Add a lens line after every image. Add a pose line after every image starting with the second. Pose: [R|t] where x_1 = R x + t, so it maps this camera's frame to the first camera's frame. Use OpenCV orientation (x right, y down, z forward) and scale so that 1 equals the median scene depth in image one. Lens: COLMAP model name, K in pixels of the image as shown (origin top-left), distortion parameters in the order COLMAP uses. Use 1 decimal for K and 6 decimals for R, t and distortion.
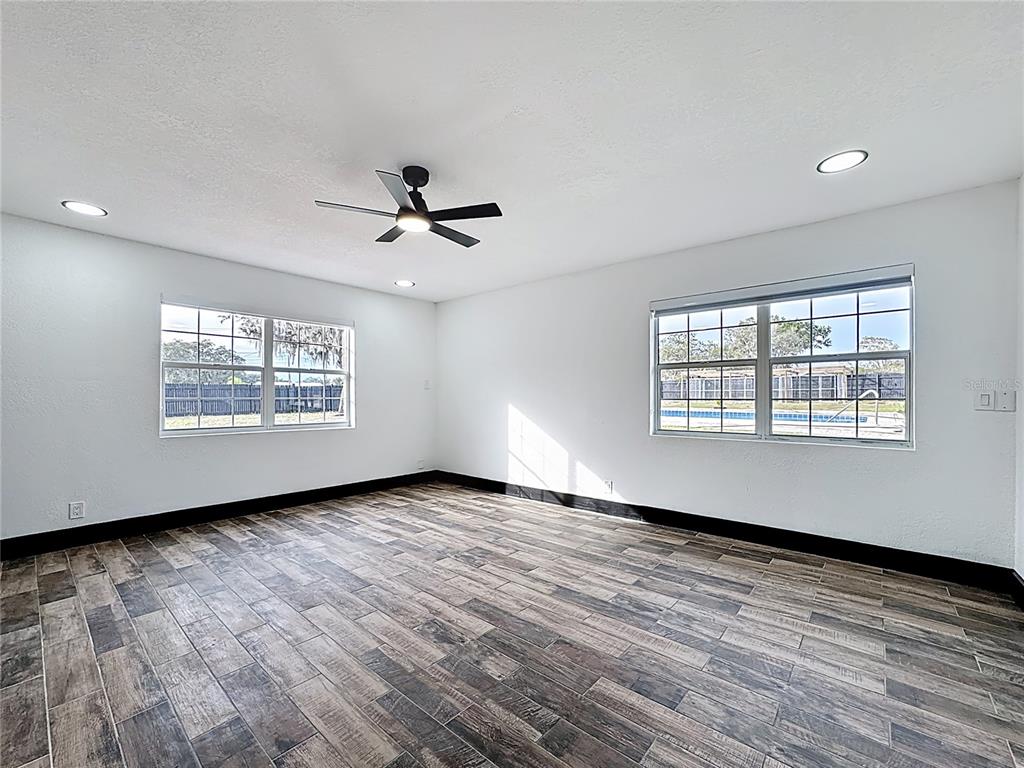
lens RADIAL K [[428.1, 0, 515.6], [0, 428.1, 393.2], [0, 0, 1]] dist [-0.015202, 0.005505]
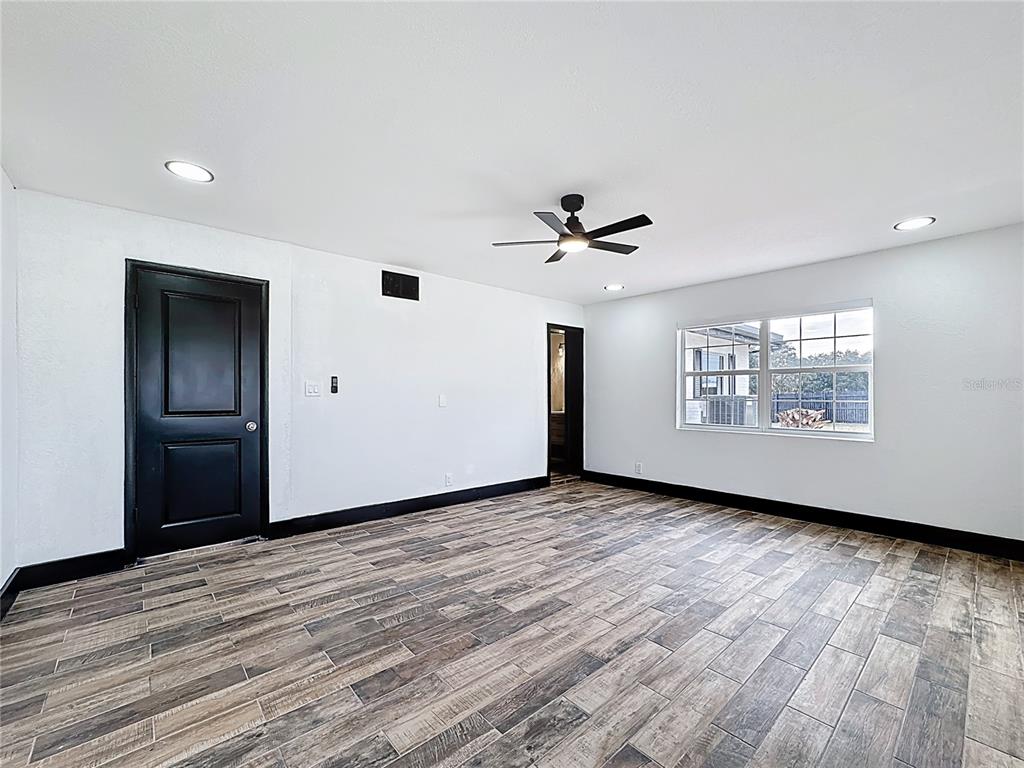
lens RADIAL K [[428.1, 0, 509.0], [0, 428.1, 388.5], [0, 0, 1]] dist [-0.015202, 0.005505]
pose [[-0.141441, -0.025176, -0.989627, 0.765707], [0.008025, 0.999615, -0.026577, 0.009043], [0.989914, -0.011701, -0.141184, 0.848694]]
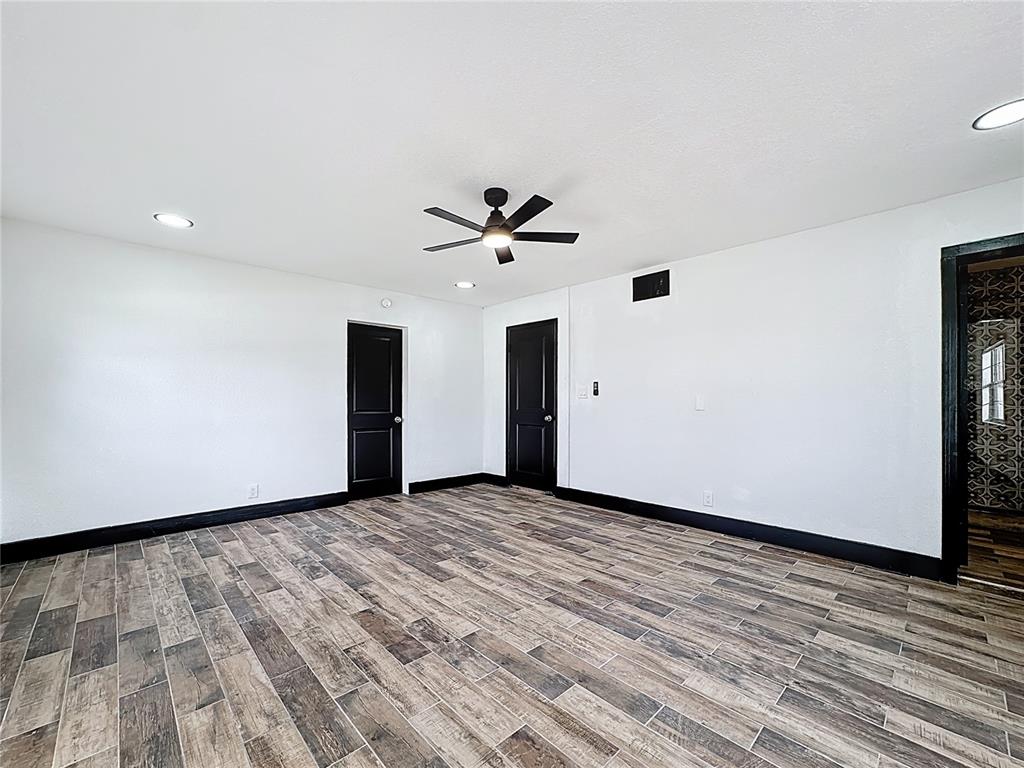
lens RADIAL K [[428.1, 0, 510.7], [0, 428.1, 387.6], [0, 0, 1]] dist [-0.015202, 0.005505]
pose [[-0.994204, 0.001894, 0.107491, -0.330324], [-0.002283, 0.999248, -0.038719, 0.017059], [-0.107483, -0.038740, -0.993452, 1.774172]]
